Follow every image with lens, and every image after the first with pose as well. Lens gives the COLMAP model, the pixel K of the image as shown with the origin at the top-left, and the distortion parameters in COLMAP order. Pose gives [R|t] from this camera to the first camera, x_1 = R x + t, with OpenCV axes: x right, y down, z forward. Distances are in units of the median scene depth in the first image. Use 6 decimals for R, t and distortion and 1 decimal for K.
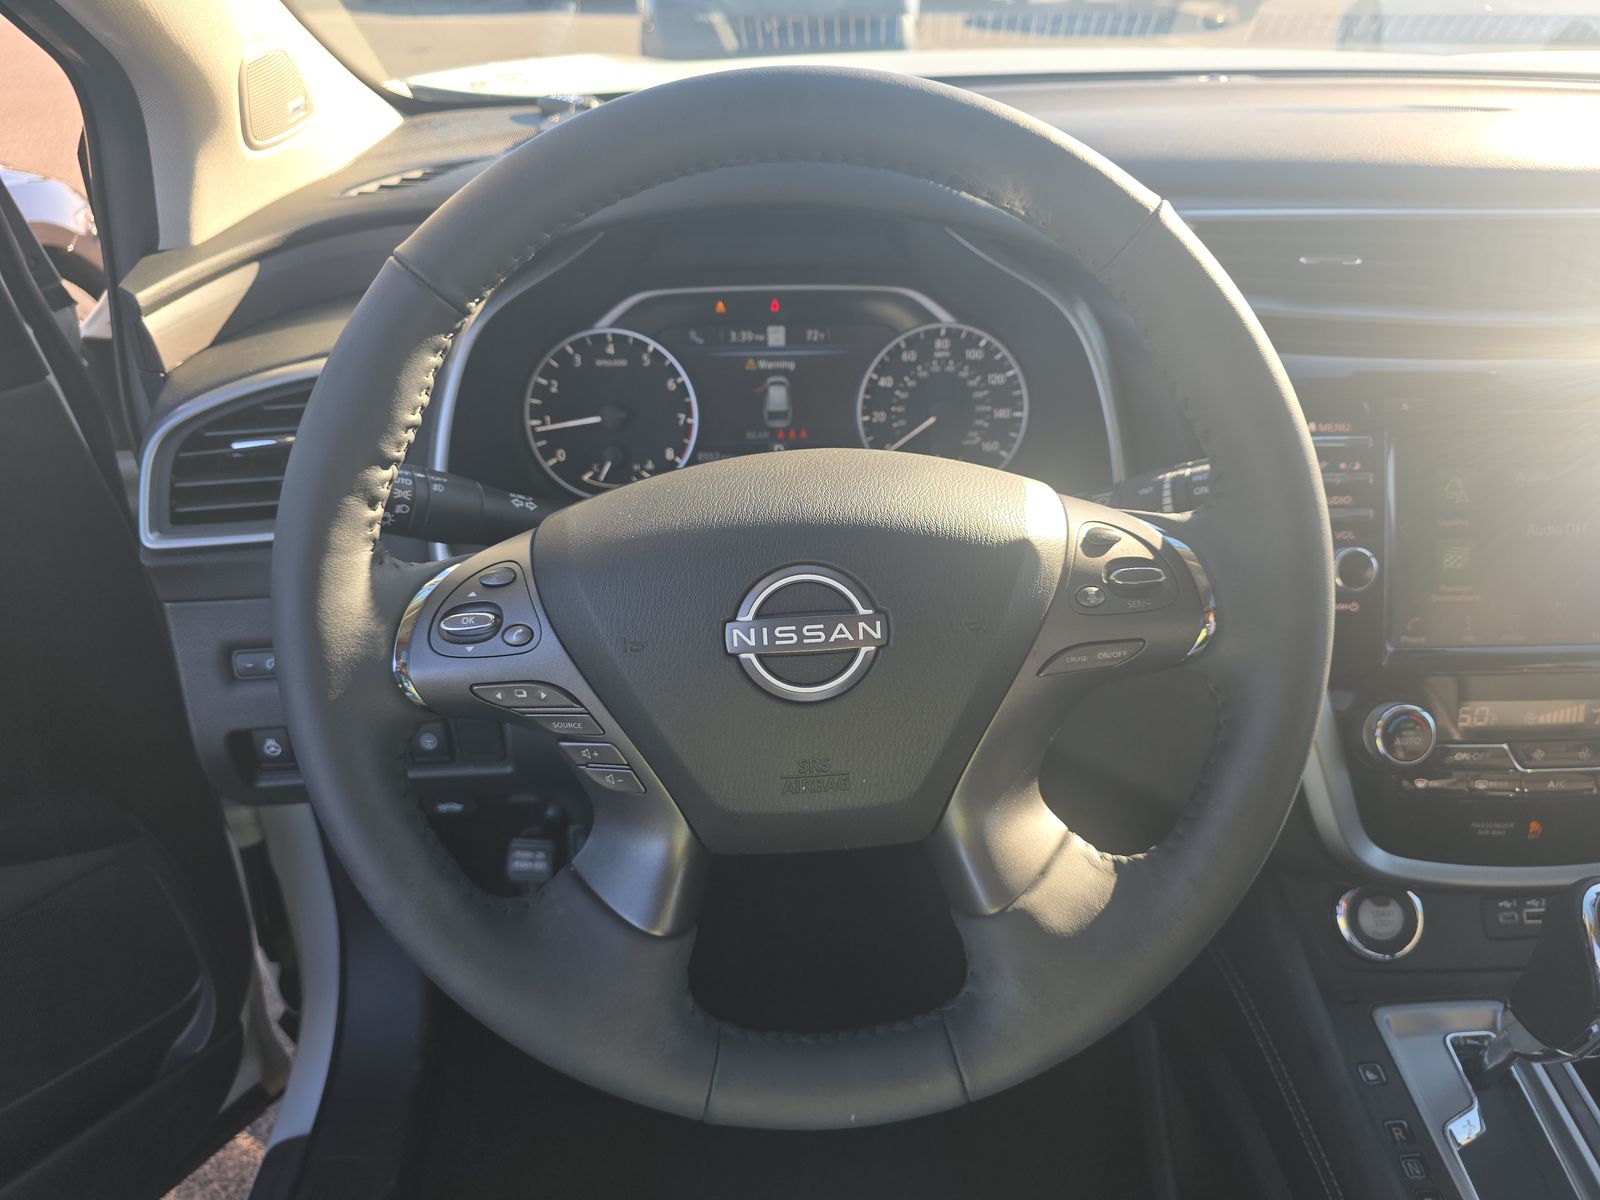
lens RADIAL K [[1068.2, 0, 805.4], [0, 1068.2, 610.9], [0, 0, 1]] dist [0.022048, -0.017924]
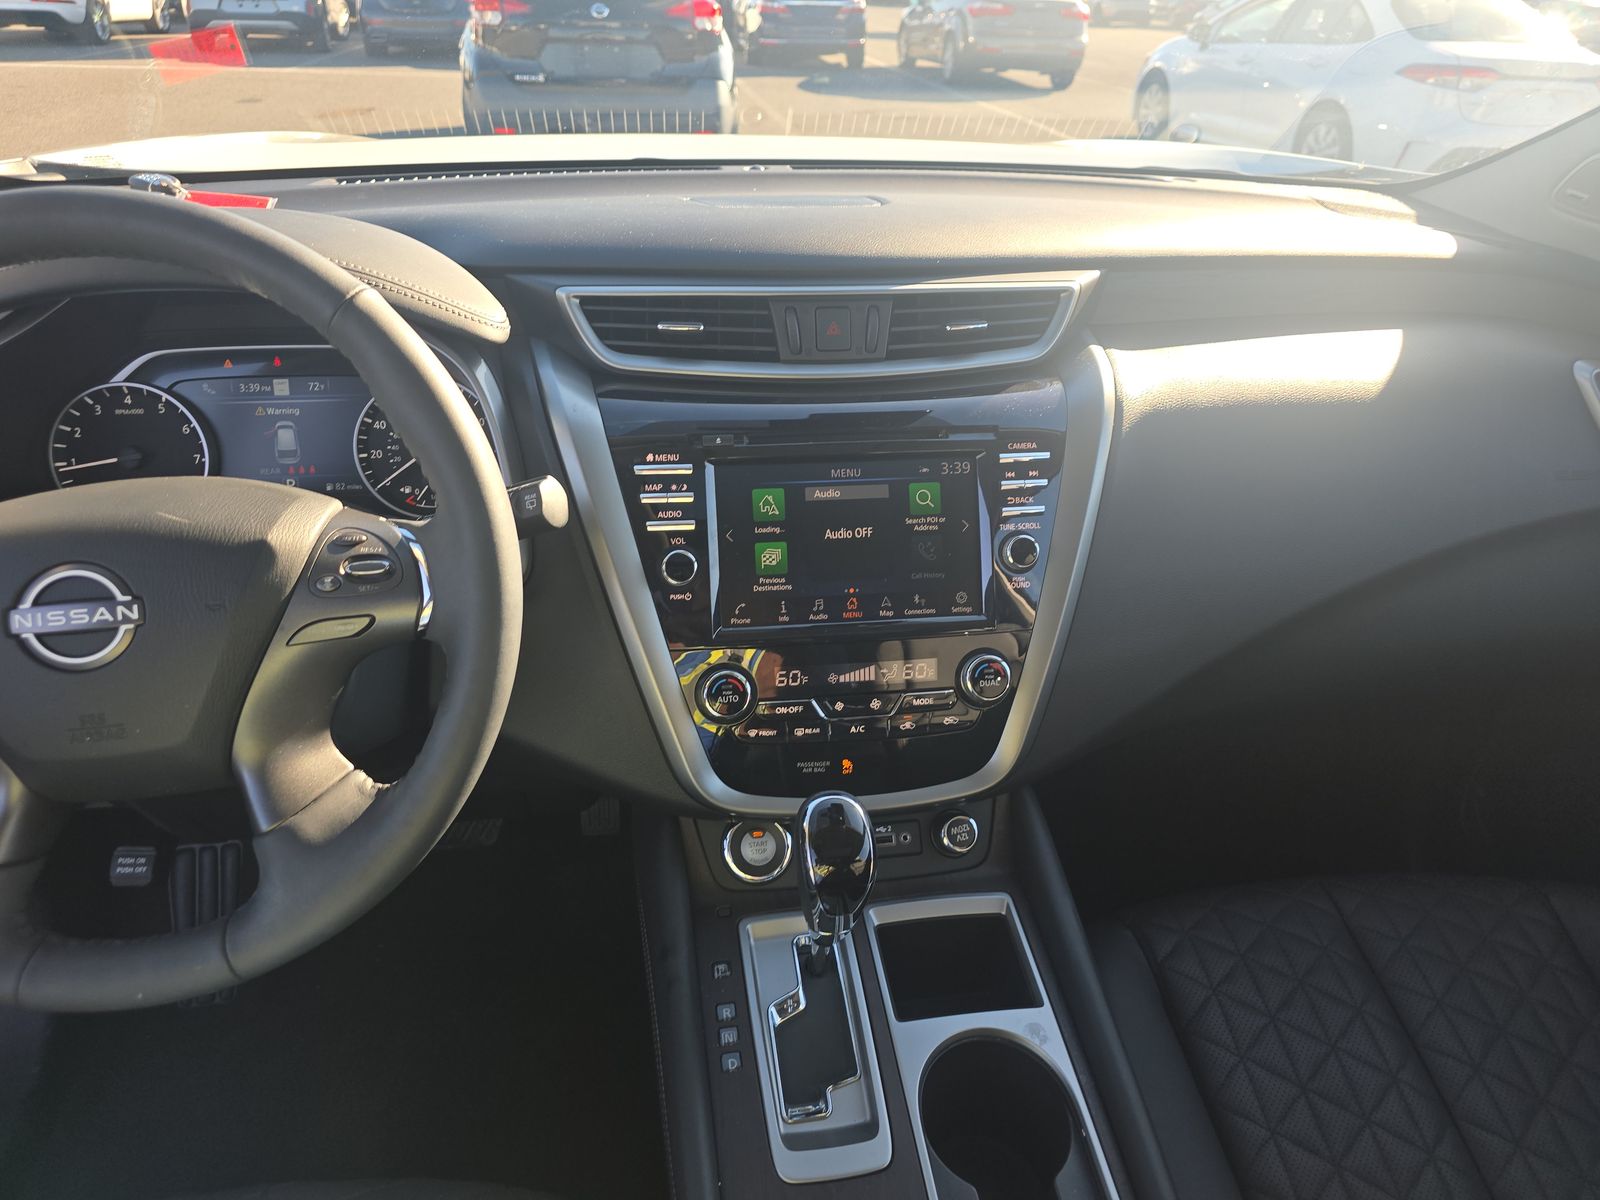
lens RADIAL K [[1068.2, 0, 810.5], [0, 1068.2, 605.2], [0, 0, 1]] dist [0.022048, -0.017924]
pose [[0.994086, -0.031769, 0.103847, 0.422659], [0.036438, 0.998394, -0.043383, 0.054194], [-0.102302, 0.046910, 0.993647, -0.218660]]
